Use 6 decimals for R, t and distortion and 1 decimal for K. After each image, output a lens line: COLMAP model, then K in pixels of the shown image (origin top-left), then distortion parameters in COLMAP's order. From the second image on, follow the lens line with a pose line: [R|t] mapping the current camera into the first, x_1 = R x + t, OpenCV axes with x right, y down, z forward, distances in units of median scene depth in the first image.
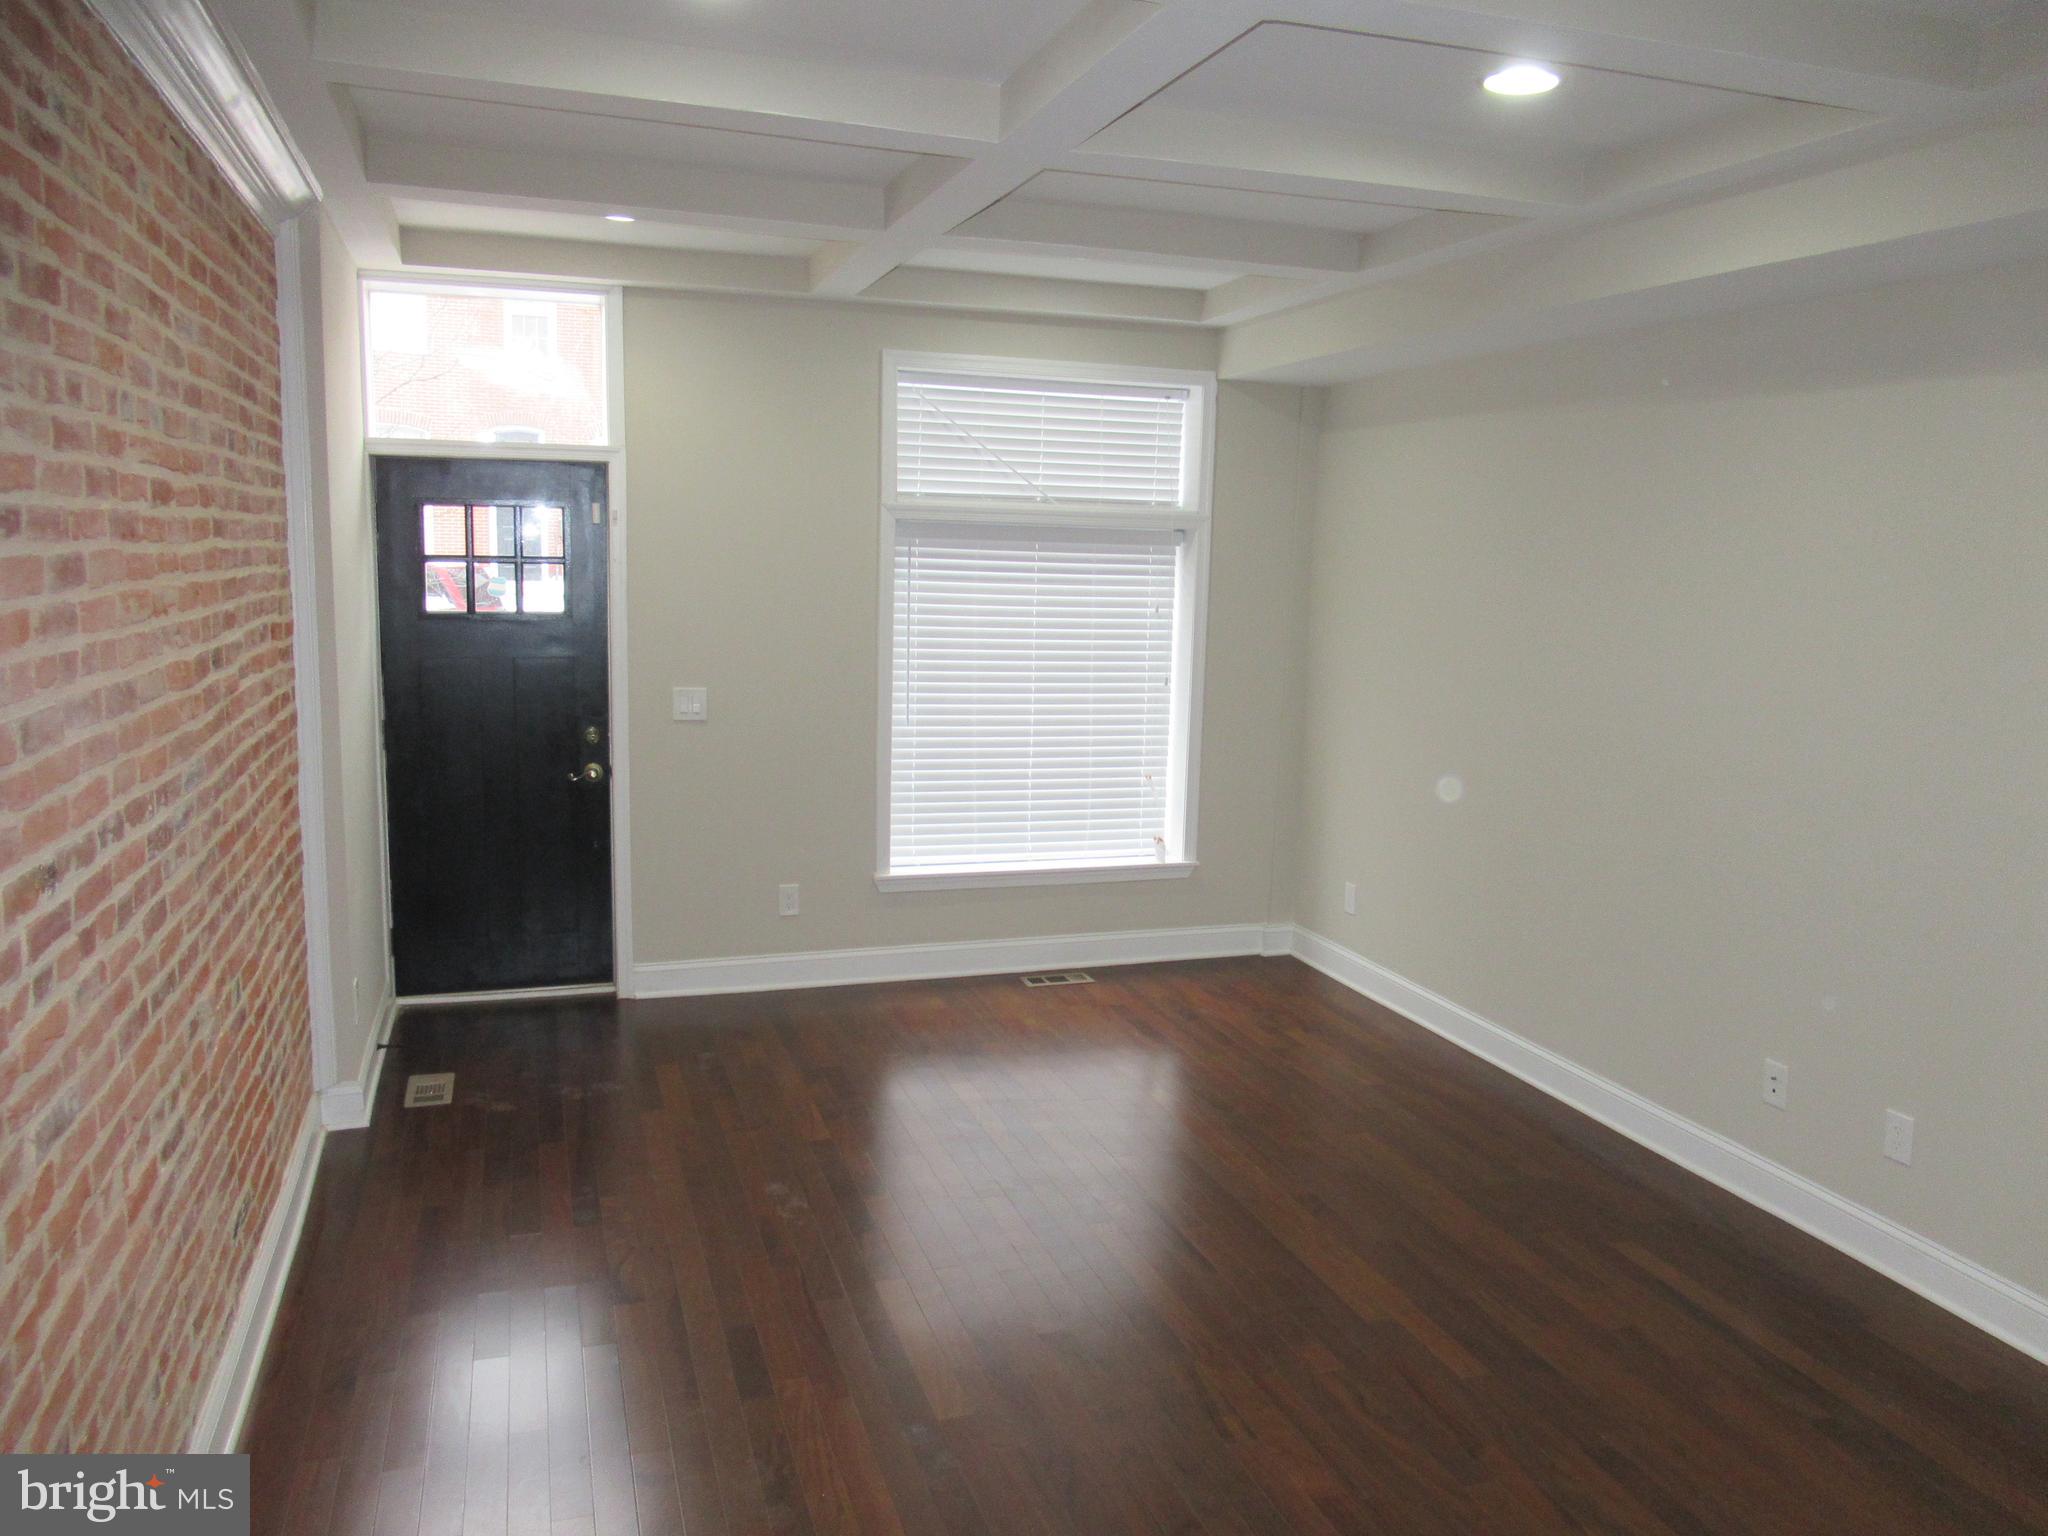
lens RADIAL K [[1512.1, 0, 1023.5], [0, 1512.1, 756.9], [0, 0, 1]] dist [-0.005768, 0.000132]
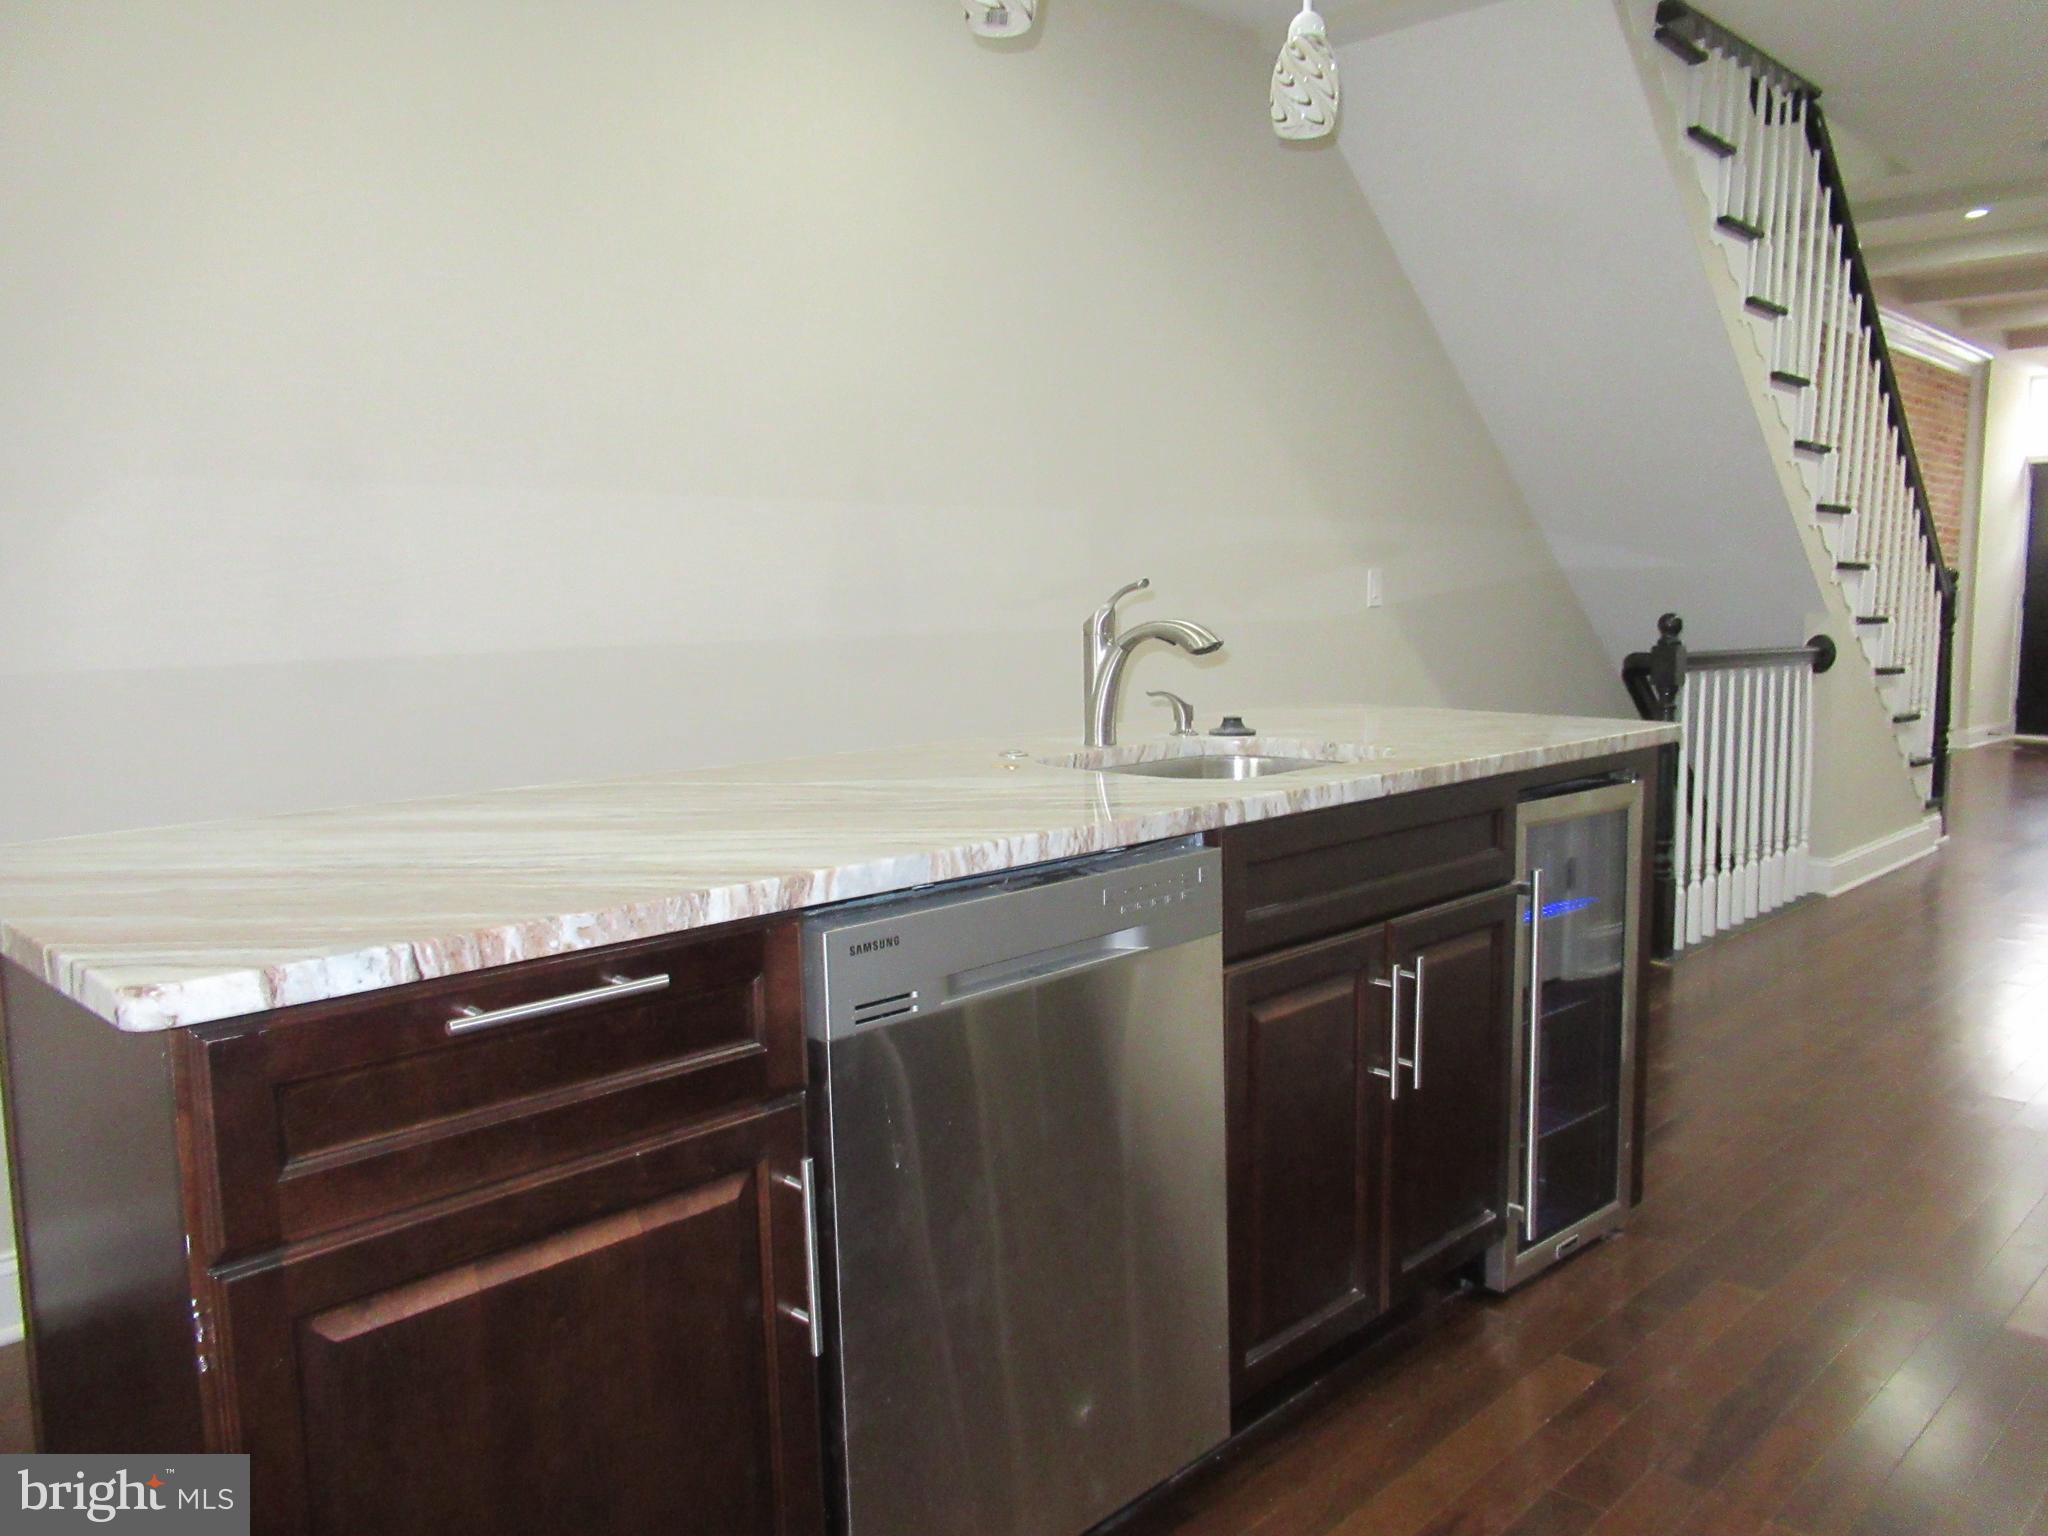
lens RADIAL K [[1512.1, 0, 1023.5], [0, 1512.1, 756.9], [0, 0, 1]] dist [-0.005768, 0.000132]
pose [[0.435993, 0.068539, -0.897336, 0.825756], [-0.112227, 0.993453, 0.021353, 0.302426], [0.892925, 0.091396, 0.440831, -1.080248]]
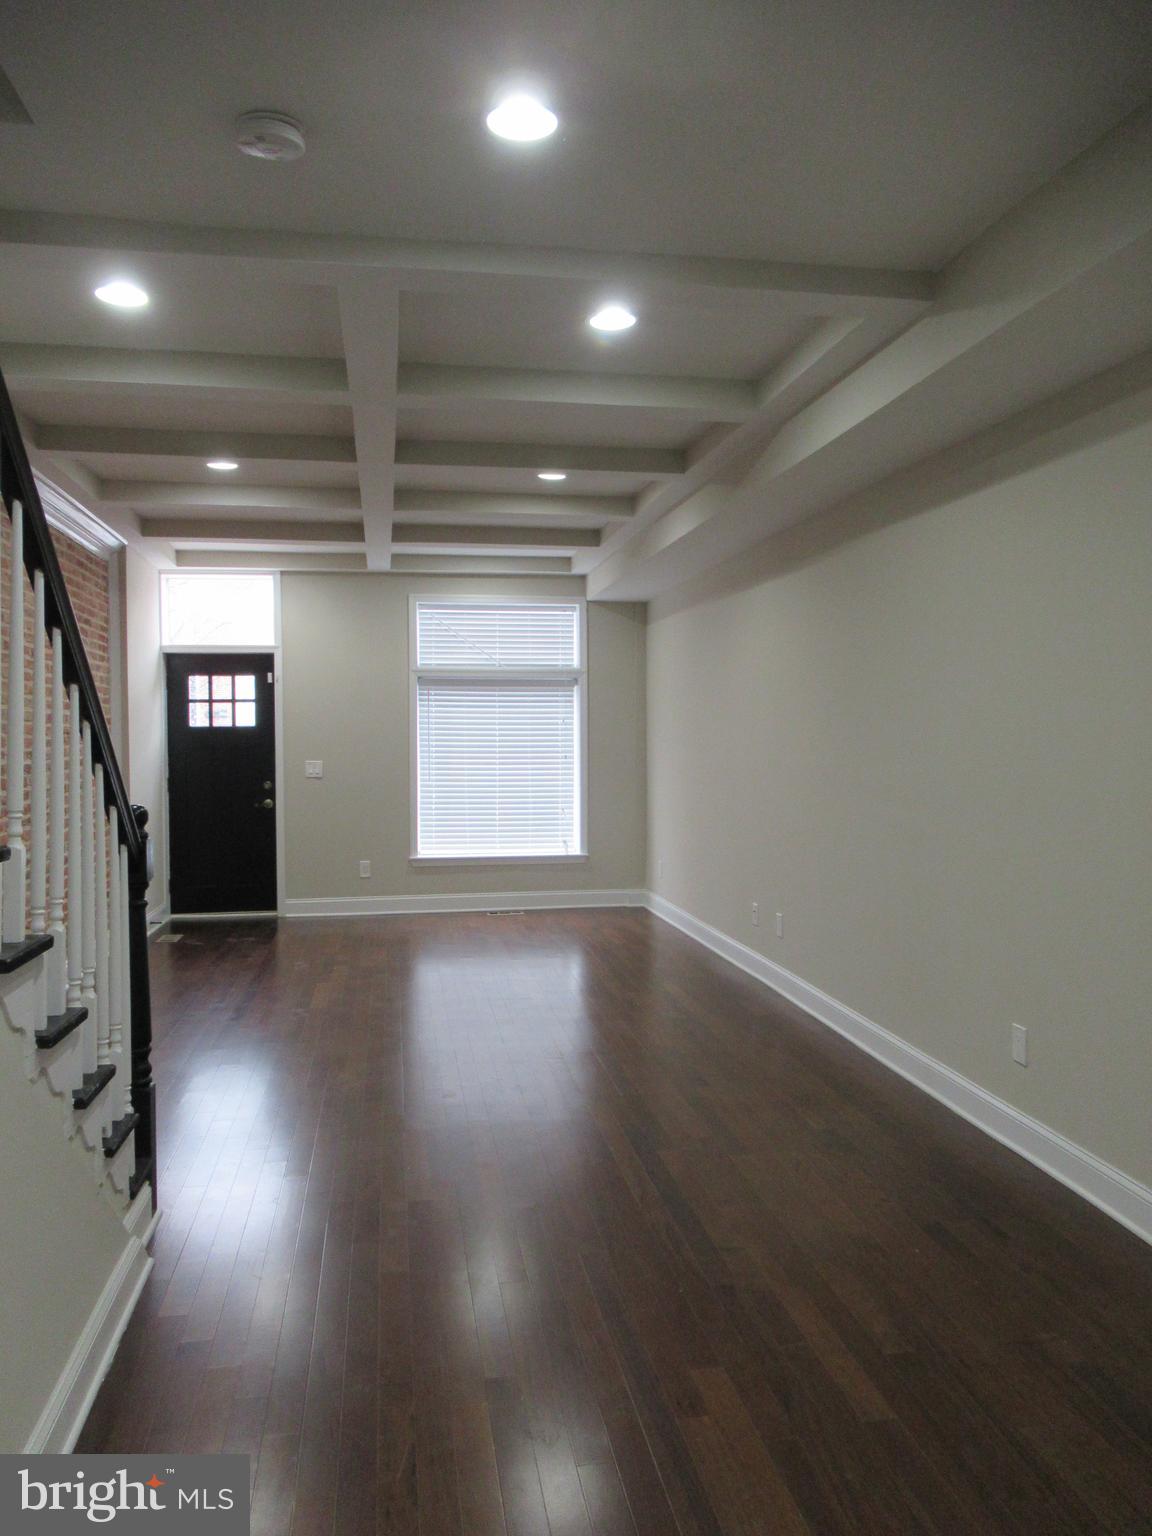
lens RADIAL K [[1134.0, 0, 576.0], [0, 1134.0, 768.0], [0, 0, 1]] dist [-0.005768, 0.000132]
pose [[0.987110, -0.026226, -0.157879, 0.386087], [0.008197, 0.993472, -0.113777, 0.146623], [0.159833, 0.111017, 0.980882, -0.460194]]
